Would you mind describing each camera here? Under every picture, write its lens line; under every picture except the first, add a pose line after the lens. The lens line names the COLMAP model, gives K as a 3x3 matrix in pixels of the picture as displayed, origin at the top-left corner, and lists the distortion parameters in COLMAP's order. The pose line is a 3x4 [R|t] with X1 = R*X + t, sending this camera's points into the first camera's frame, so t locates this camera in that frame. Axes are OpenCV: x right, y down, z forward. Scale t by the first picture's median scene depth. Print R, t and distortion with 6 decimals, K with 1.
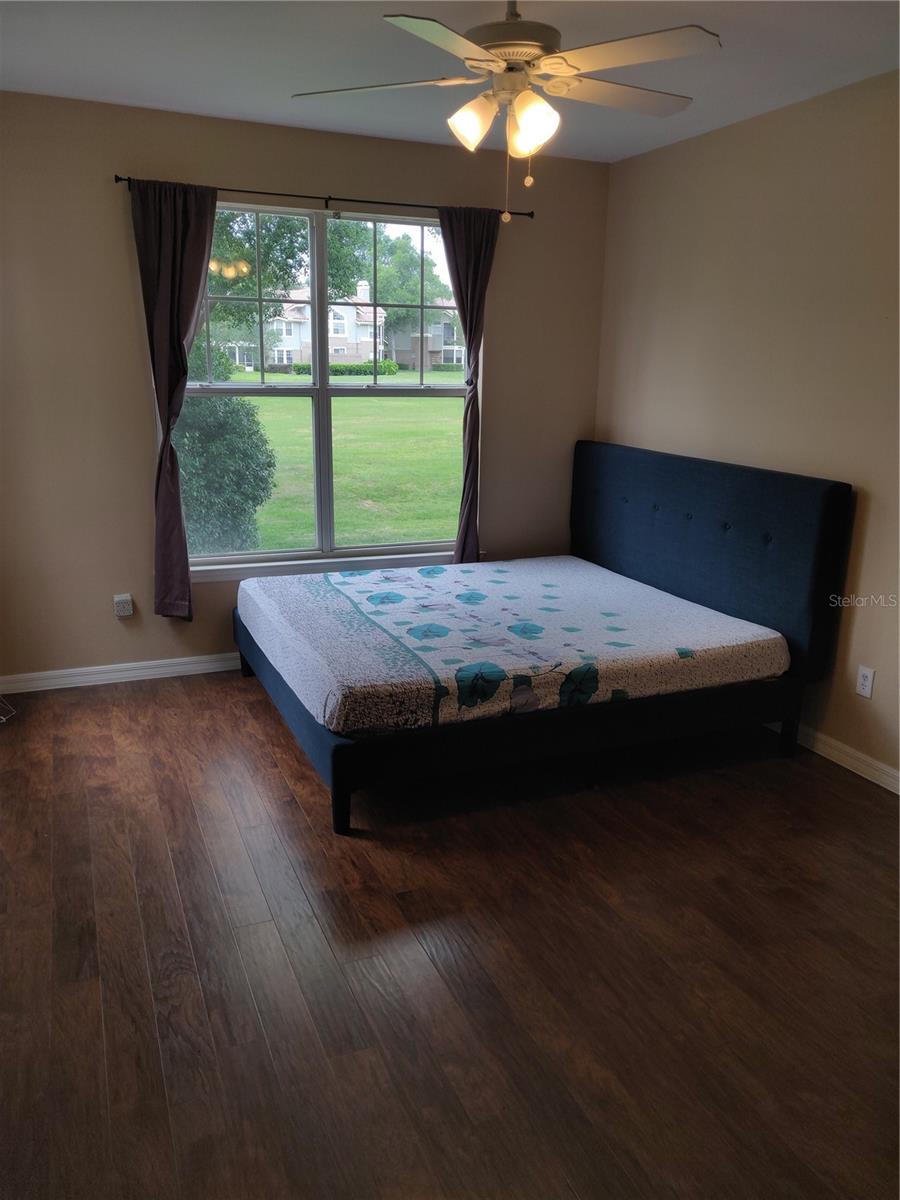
lens RADIAL K [[921.5, 0, 453.6], [0, 921.5, 599.4], [0, 0, 1]] dist [0.003215, 0.037410]
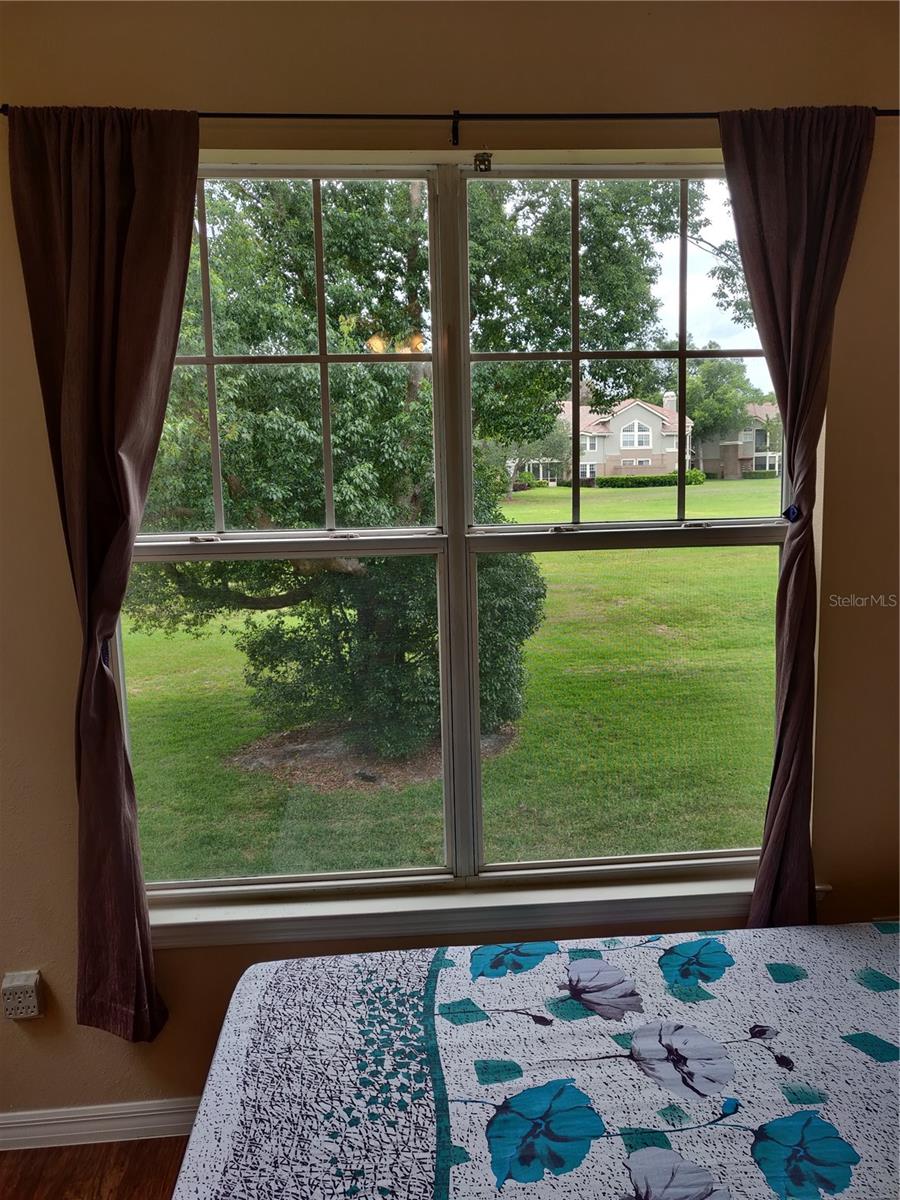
lens RADIAL K [[921.5, 0, 446.8], [0, 921.5, 603.5], [0, 0, 1]] dist [0.003215, 0.037410]
pose [[0.945134, 0.006899, -0.326609, 0.005952], [-0.043922, 0.993383, -0.106116, -0.148860], [0.323716, 0.114640, 0.939183, 0.577686]]
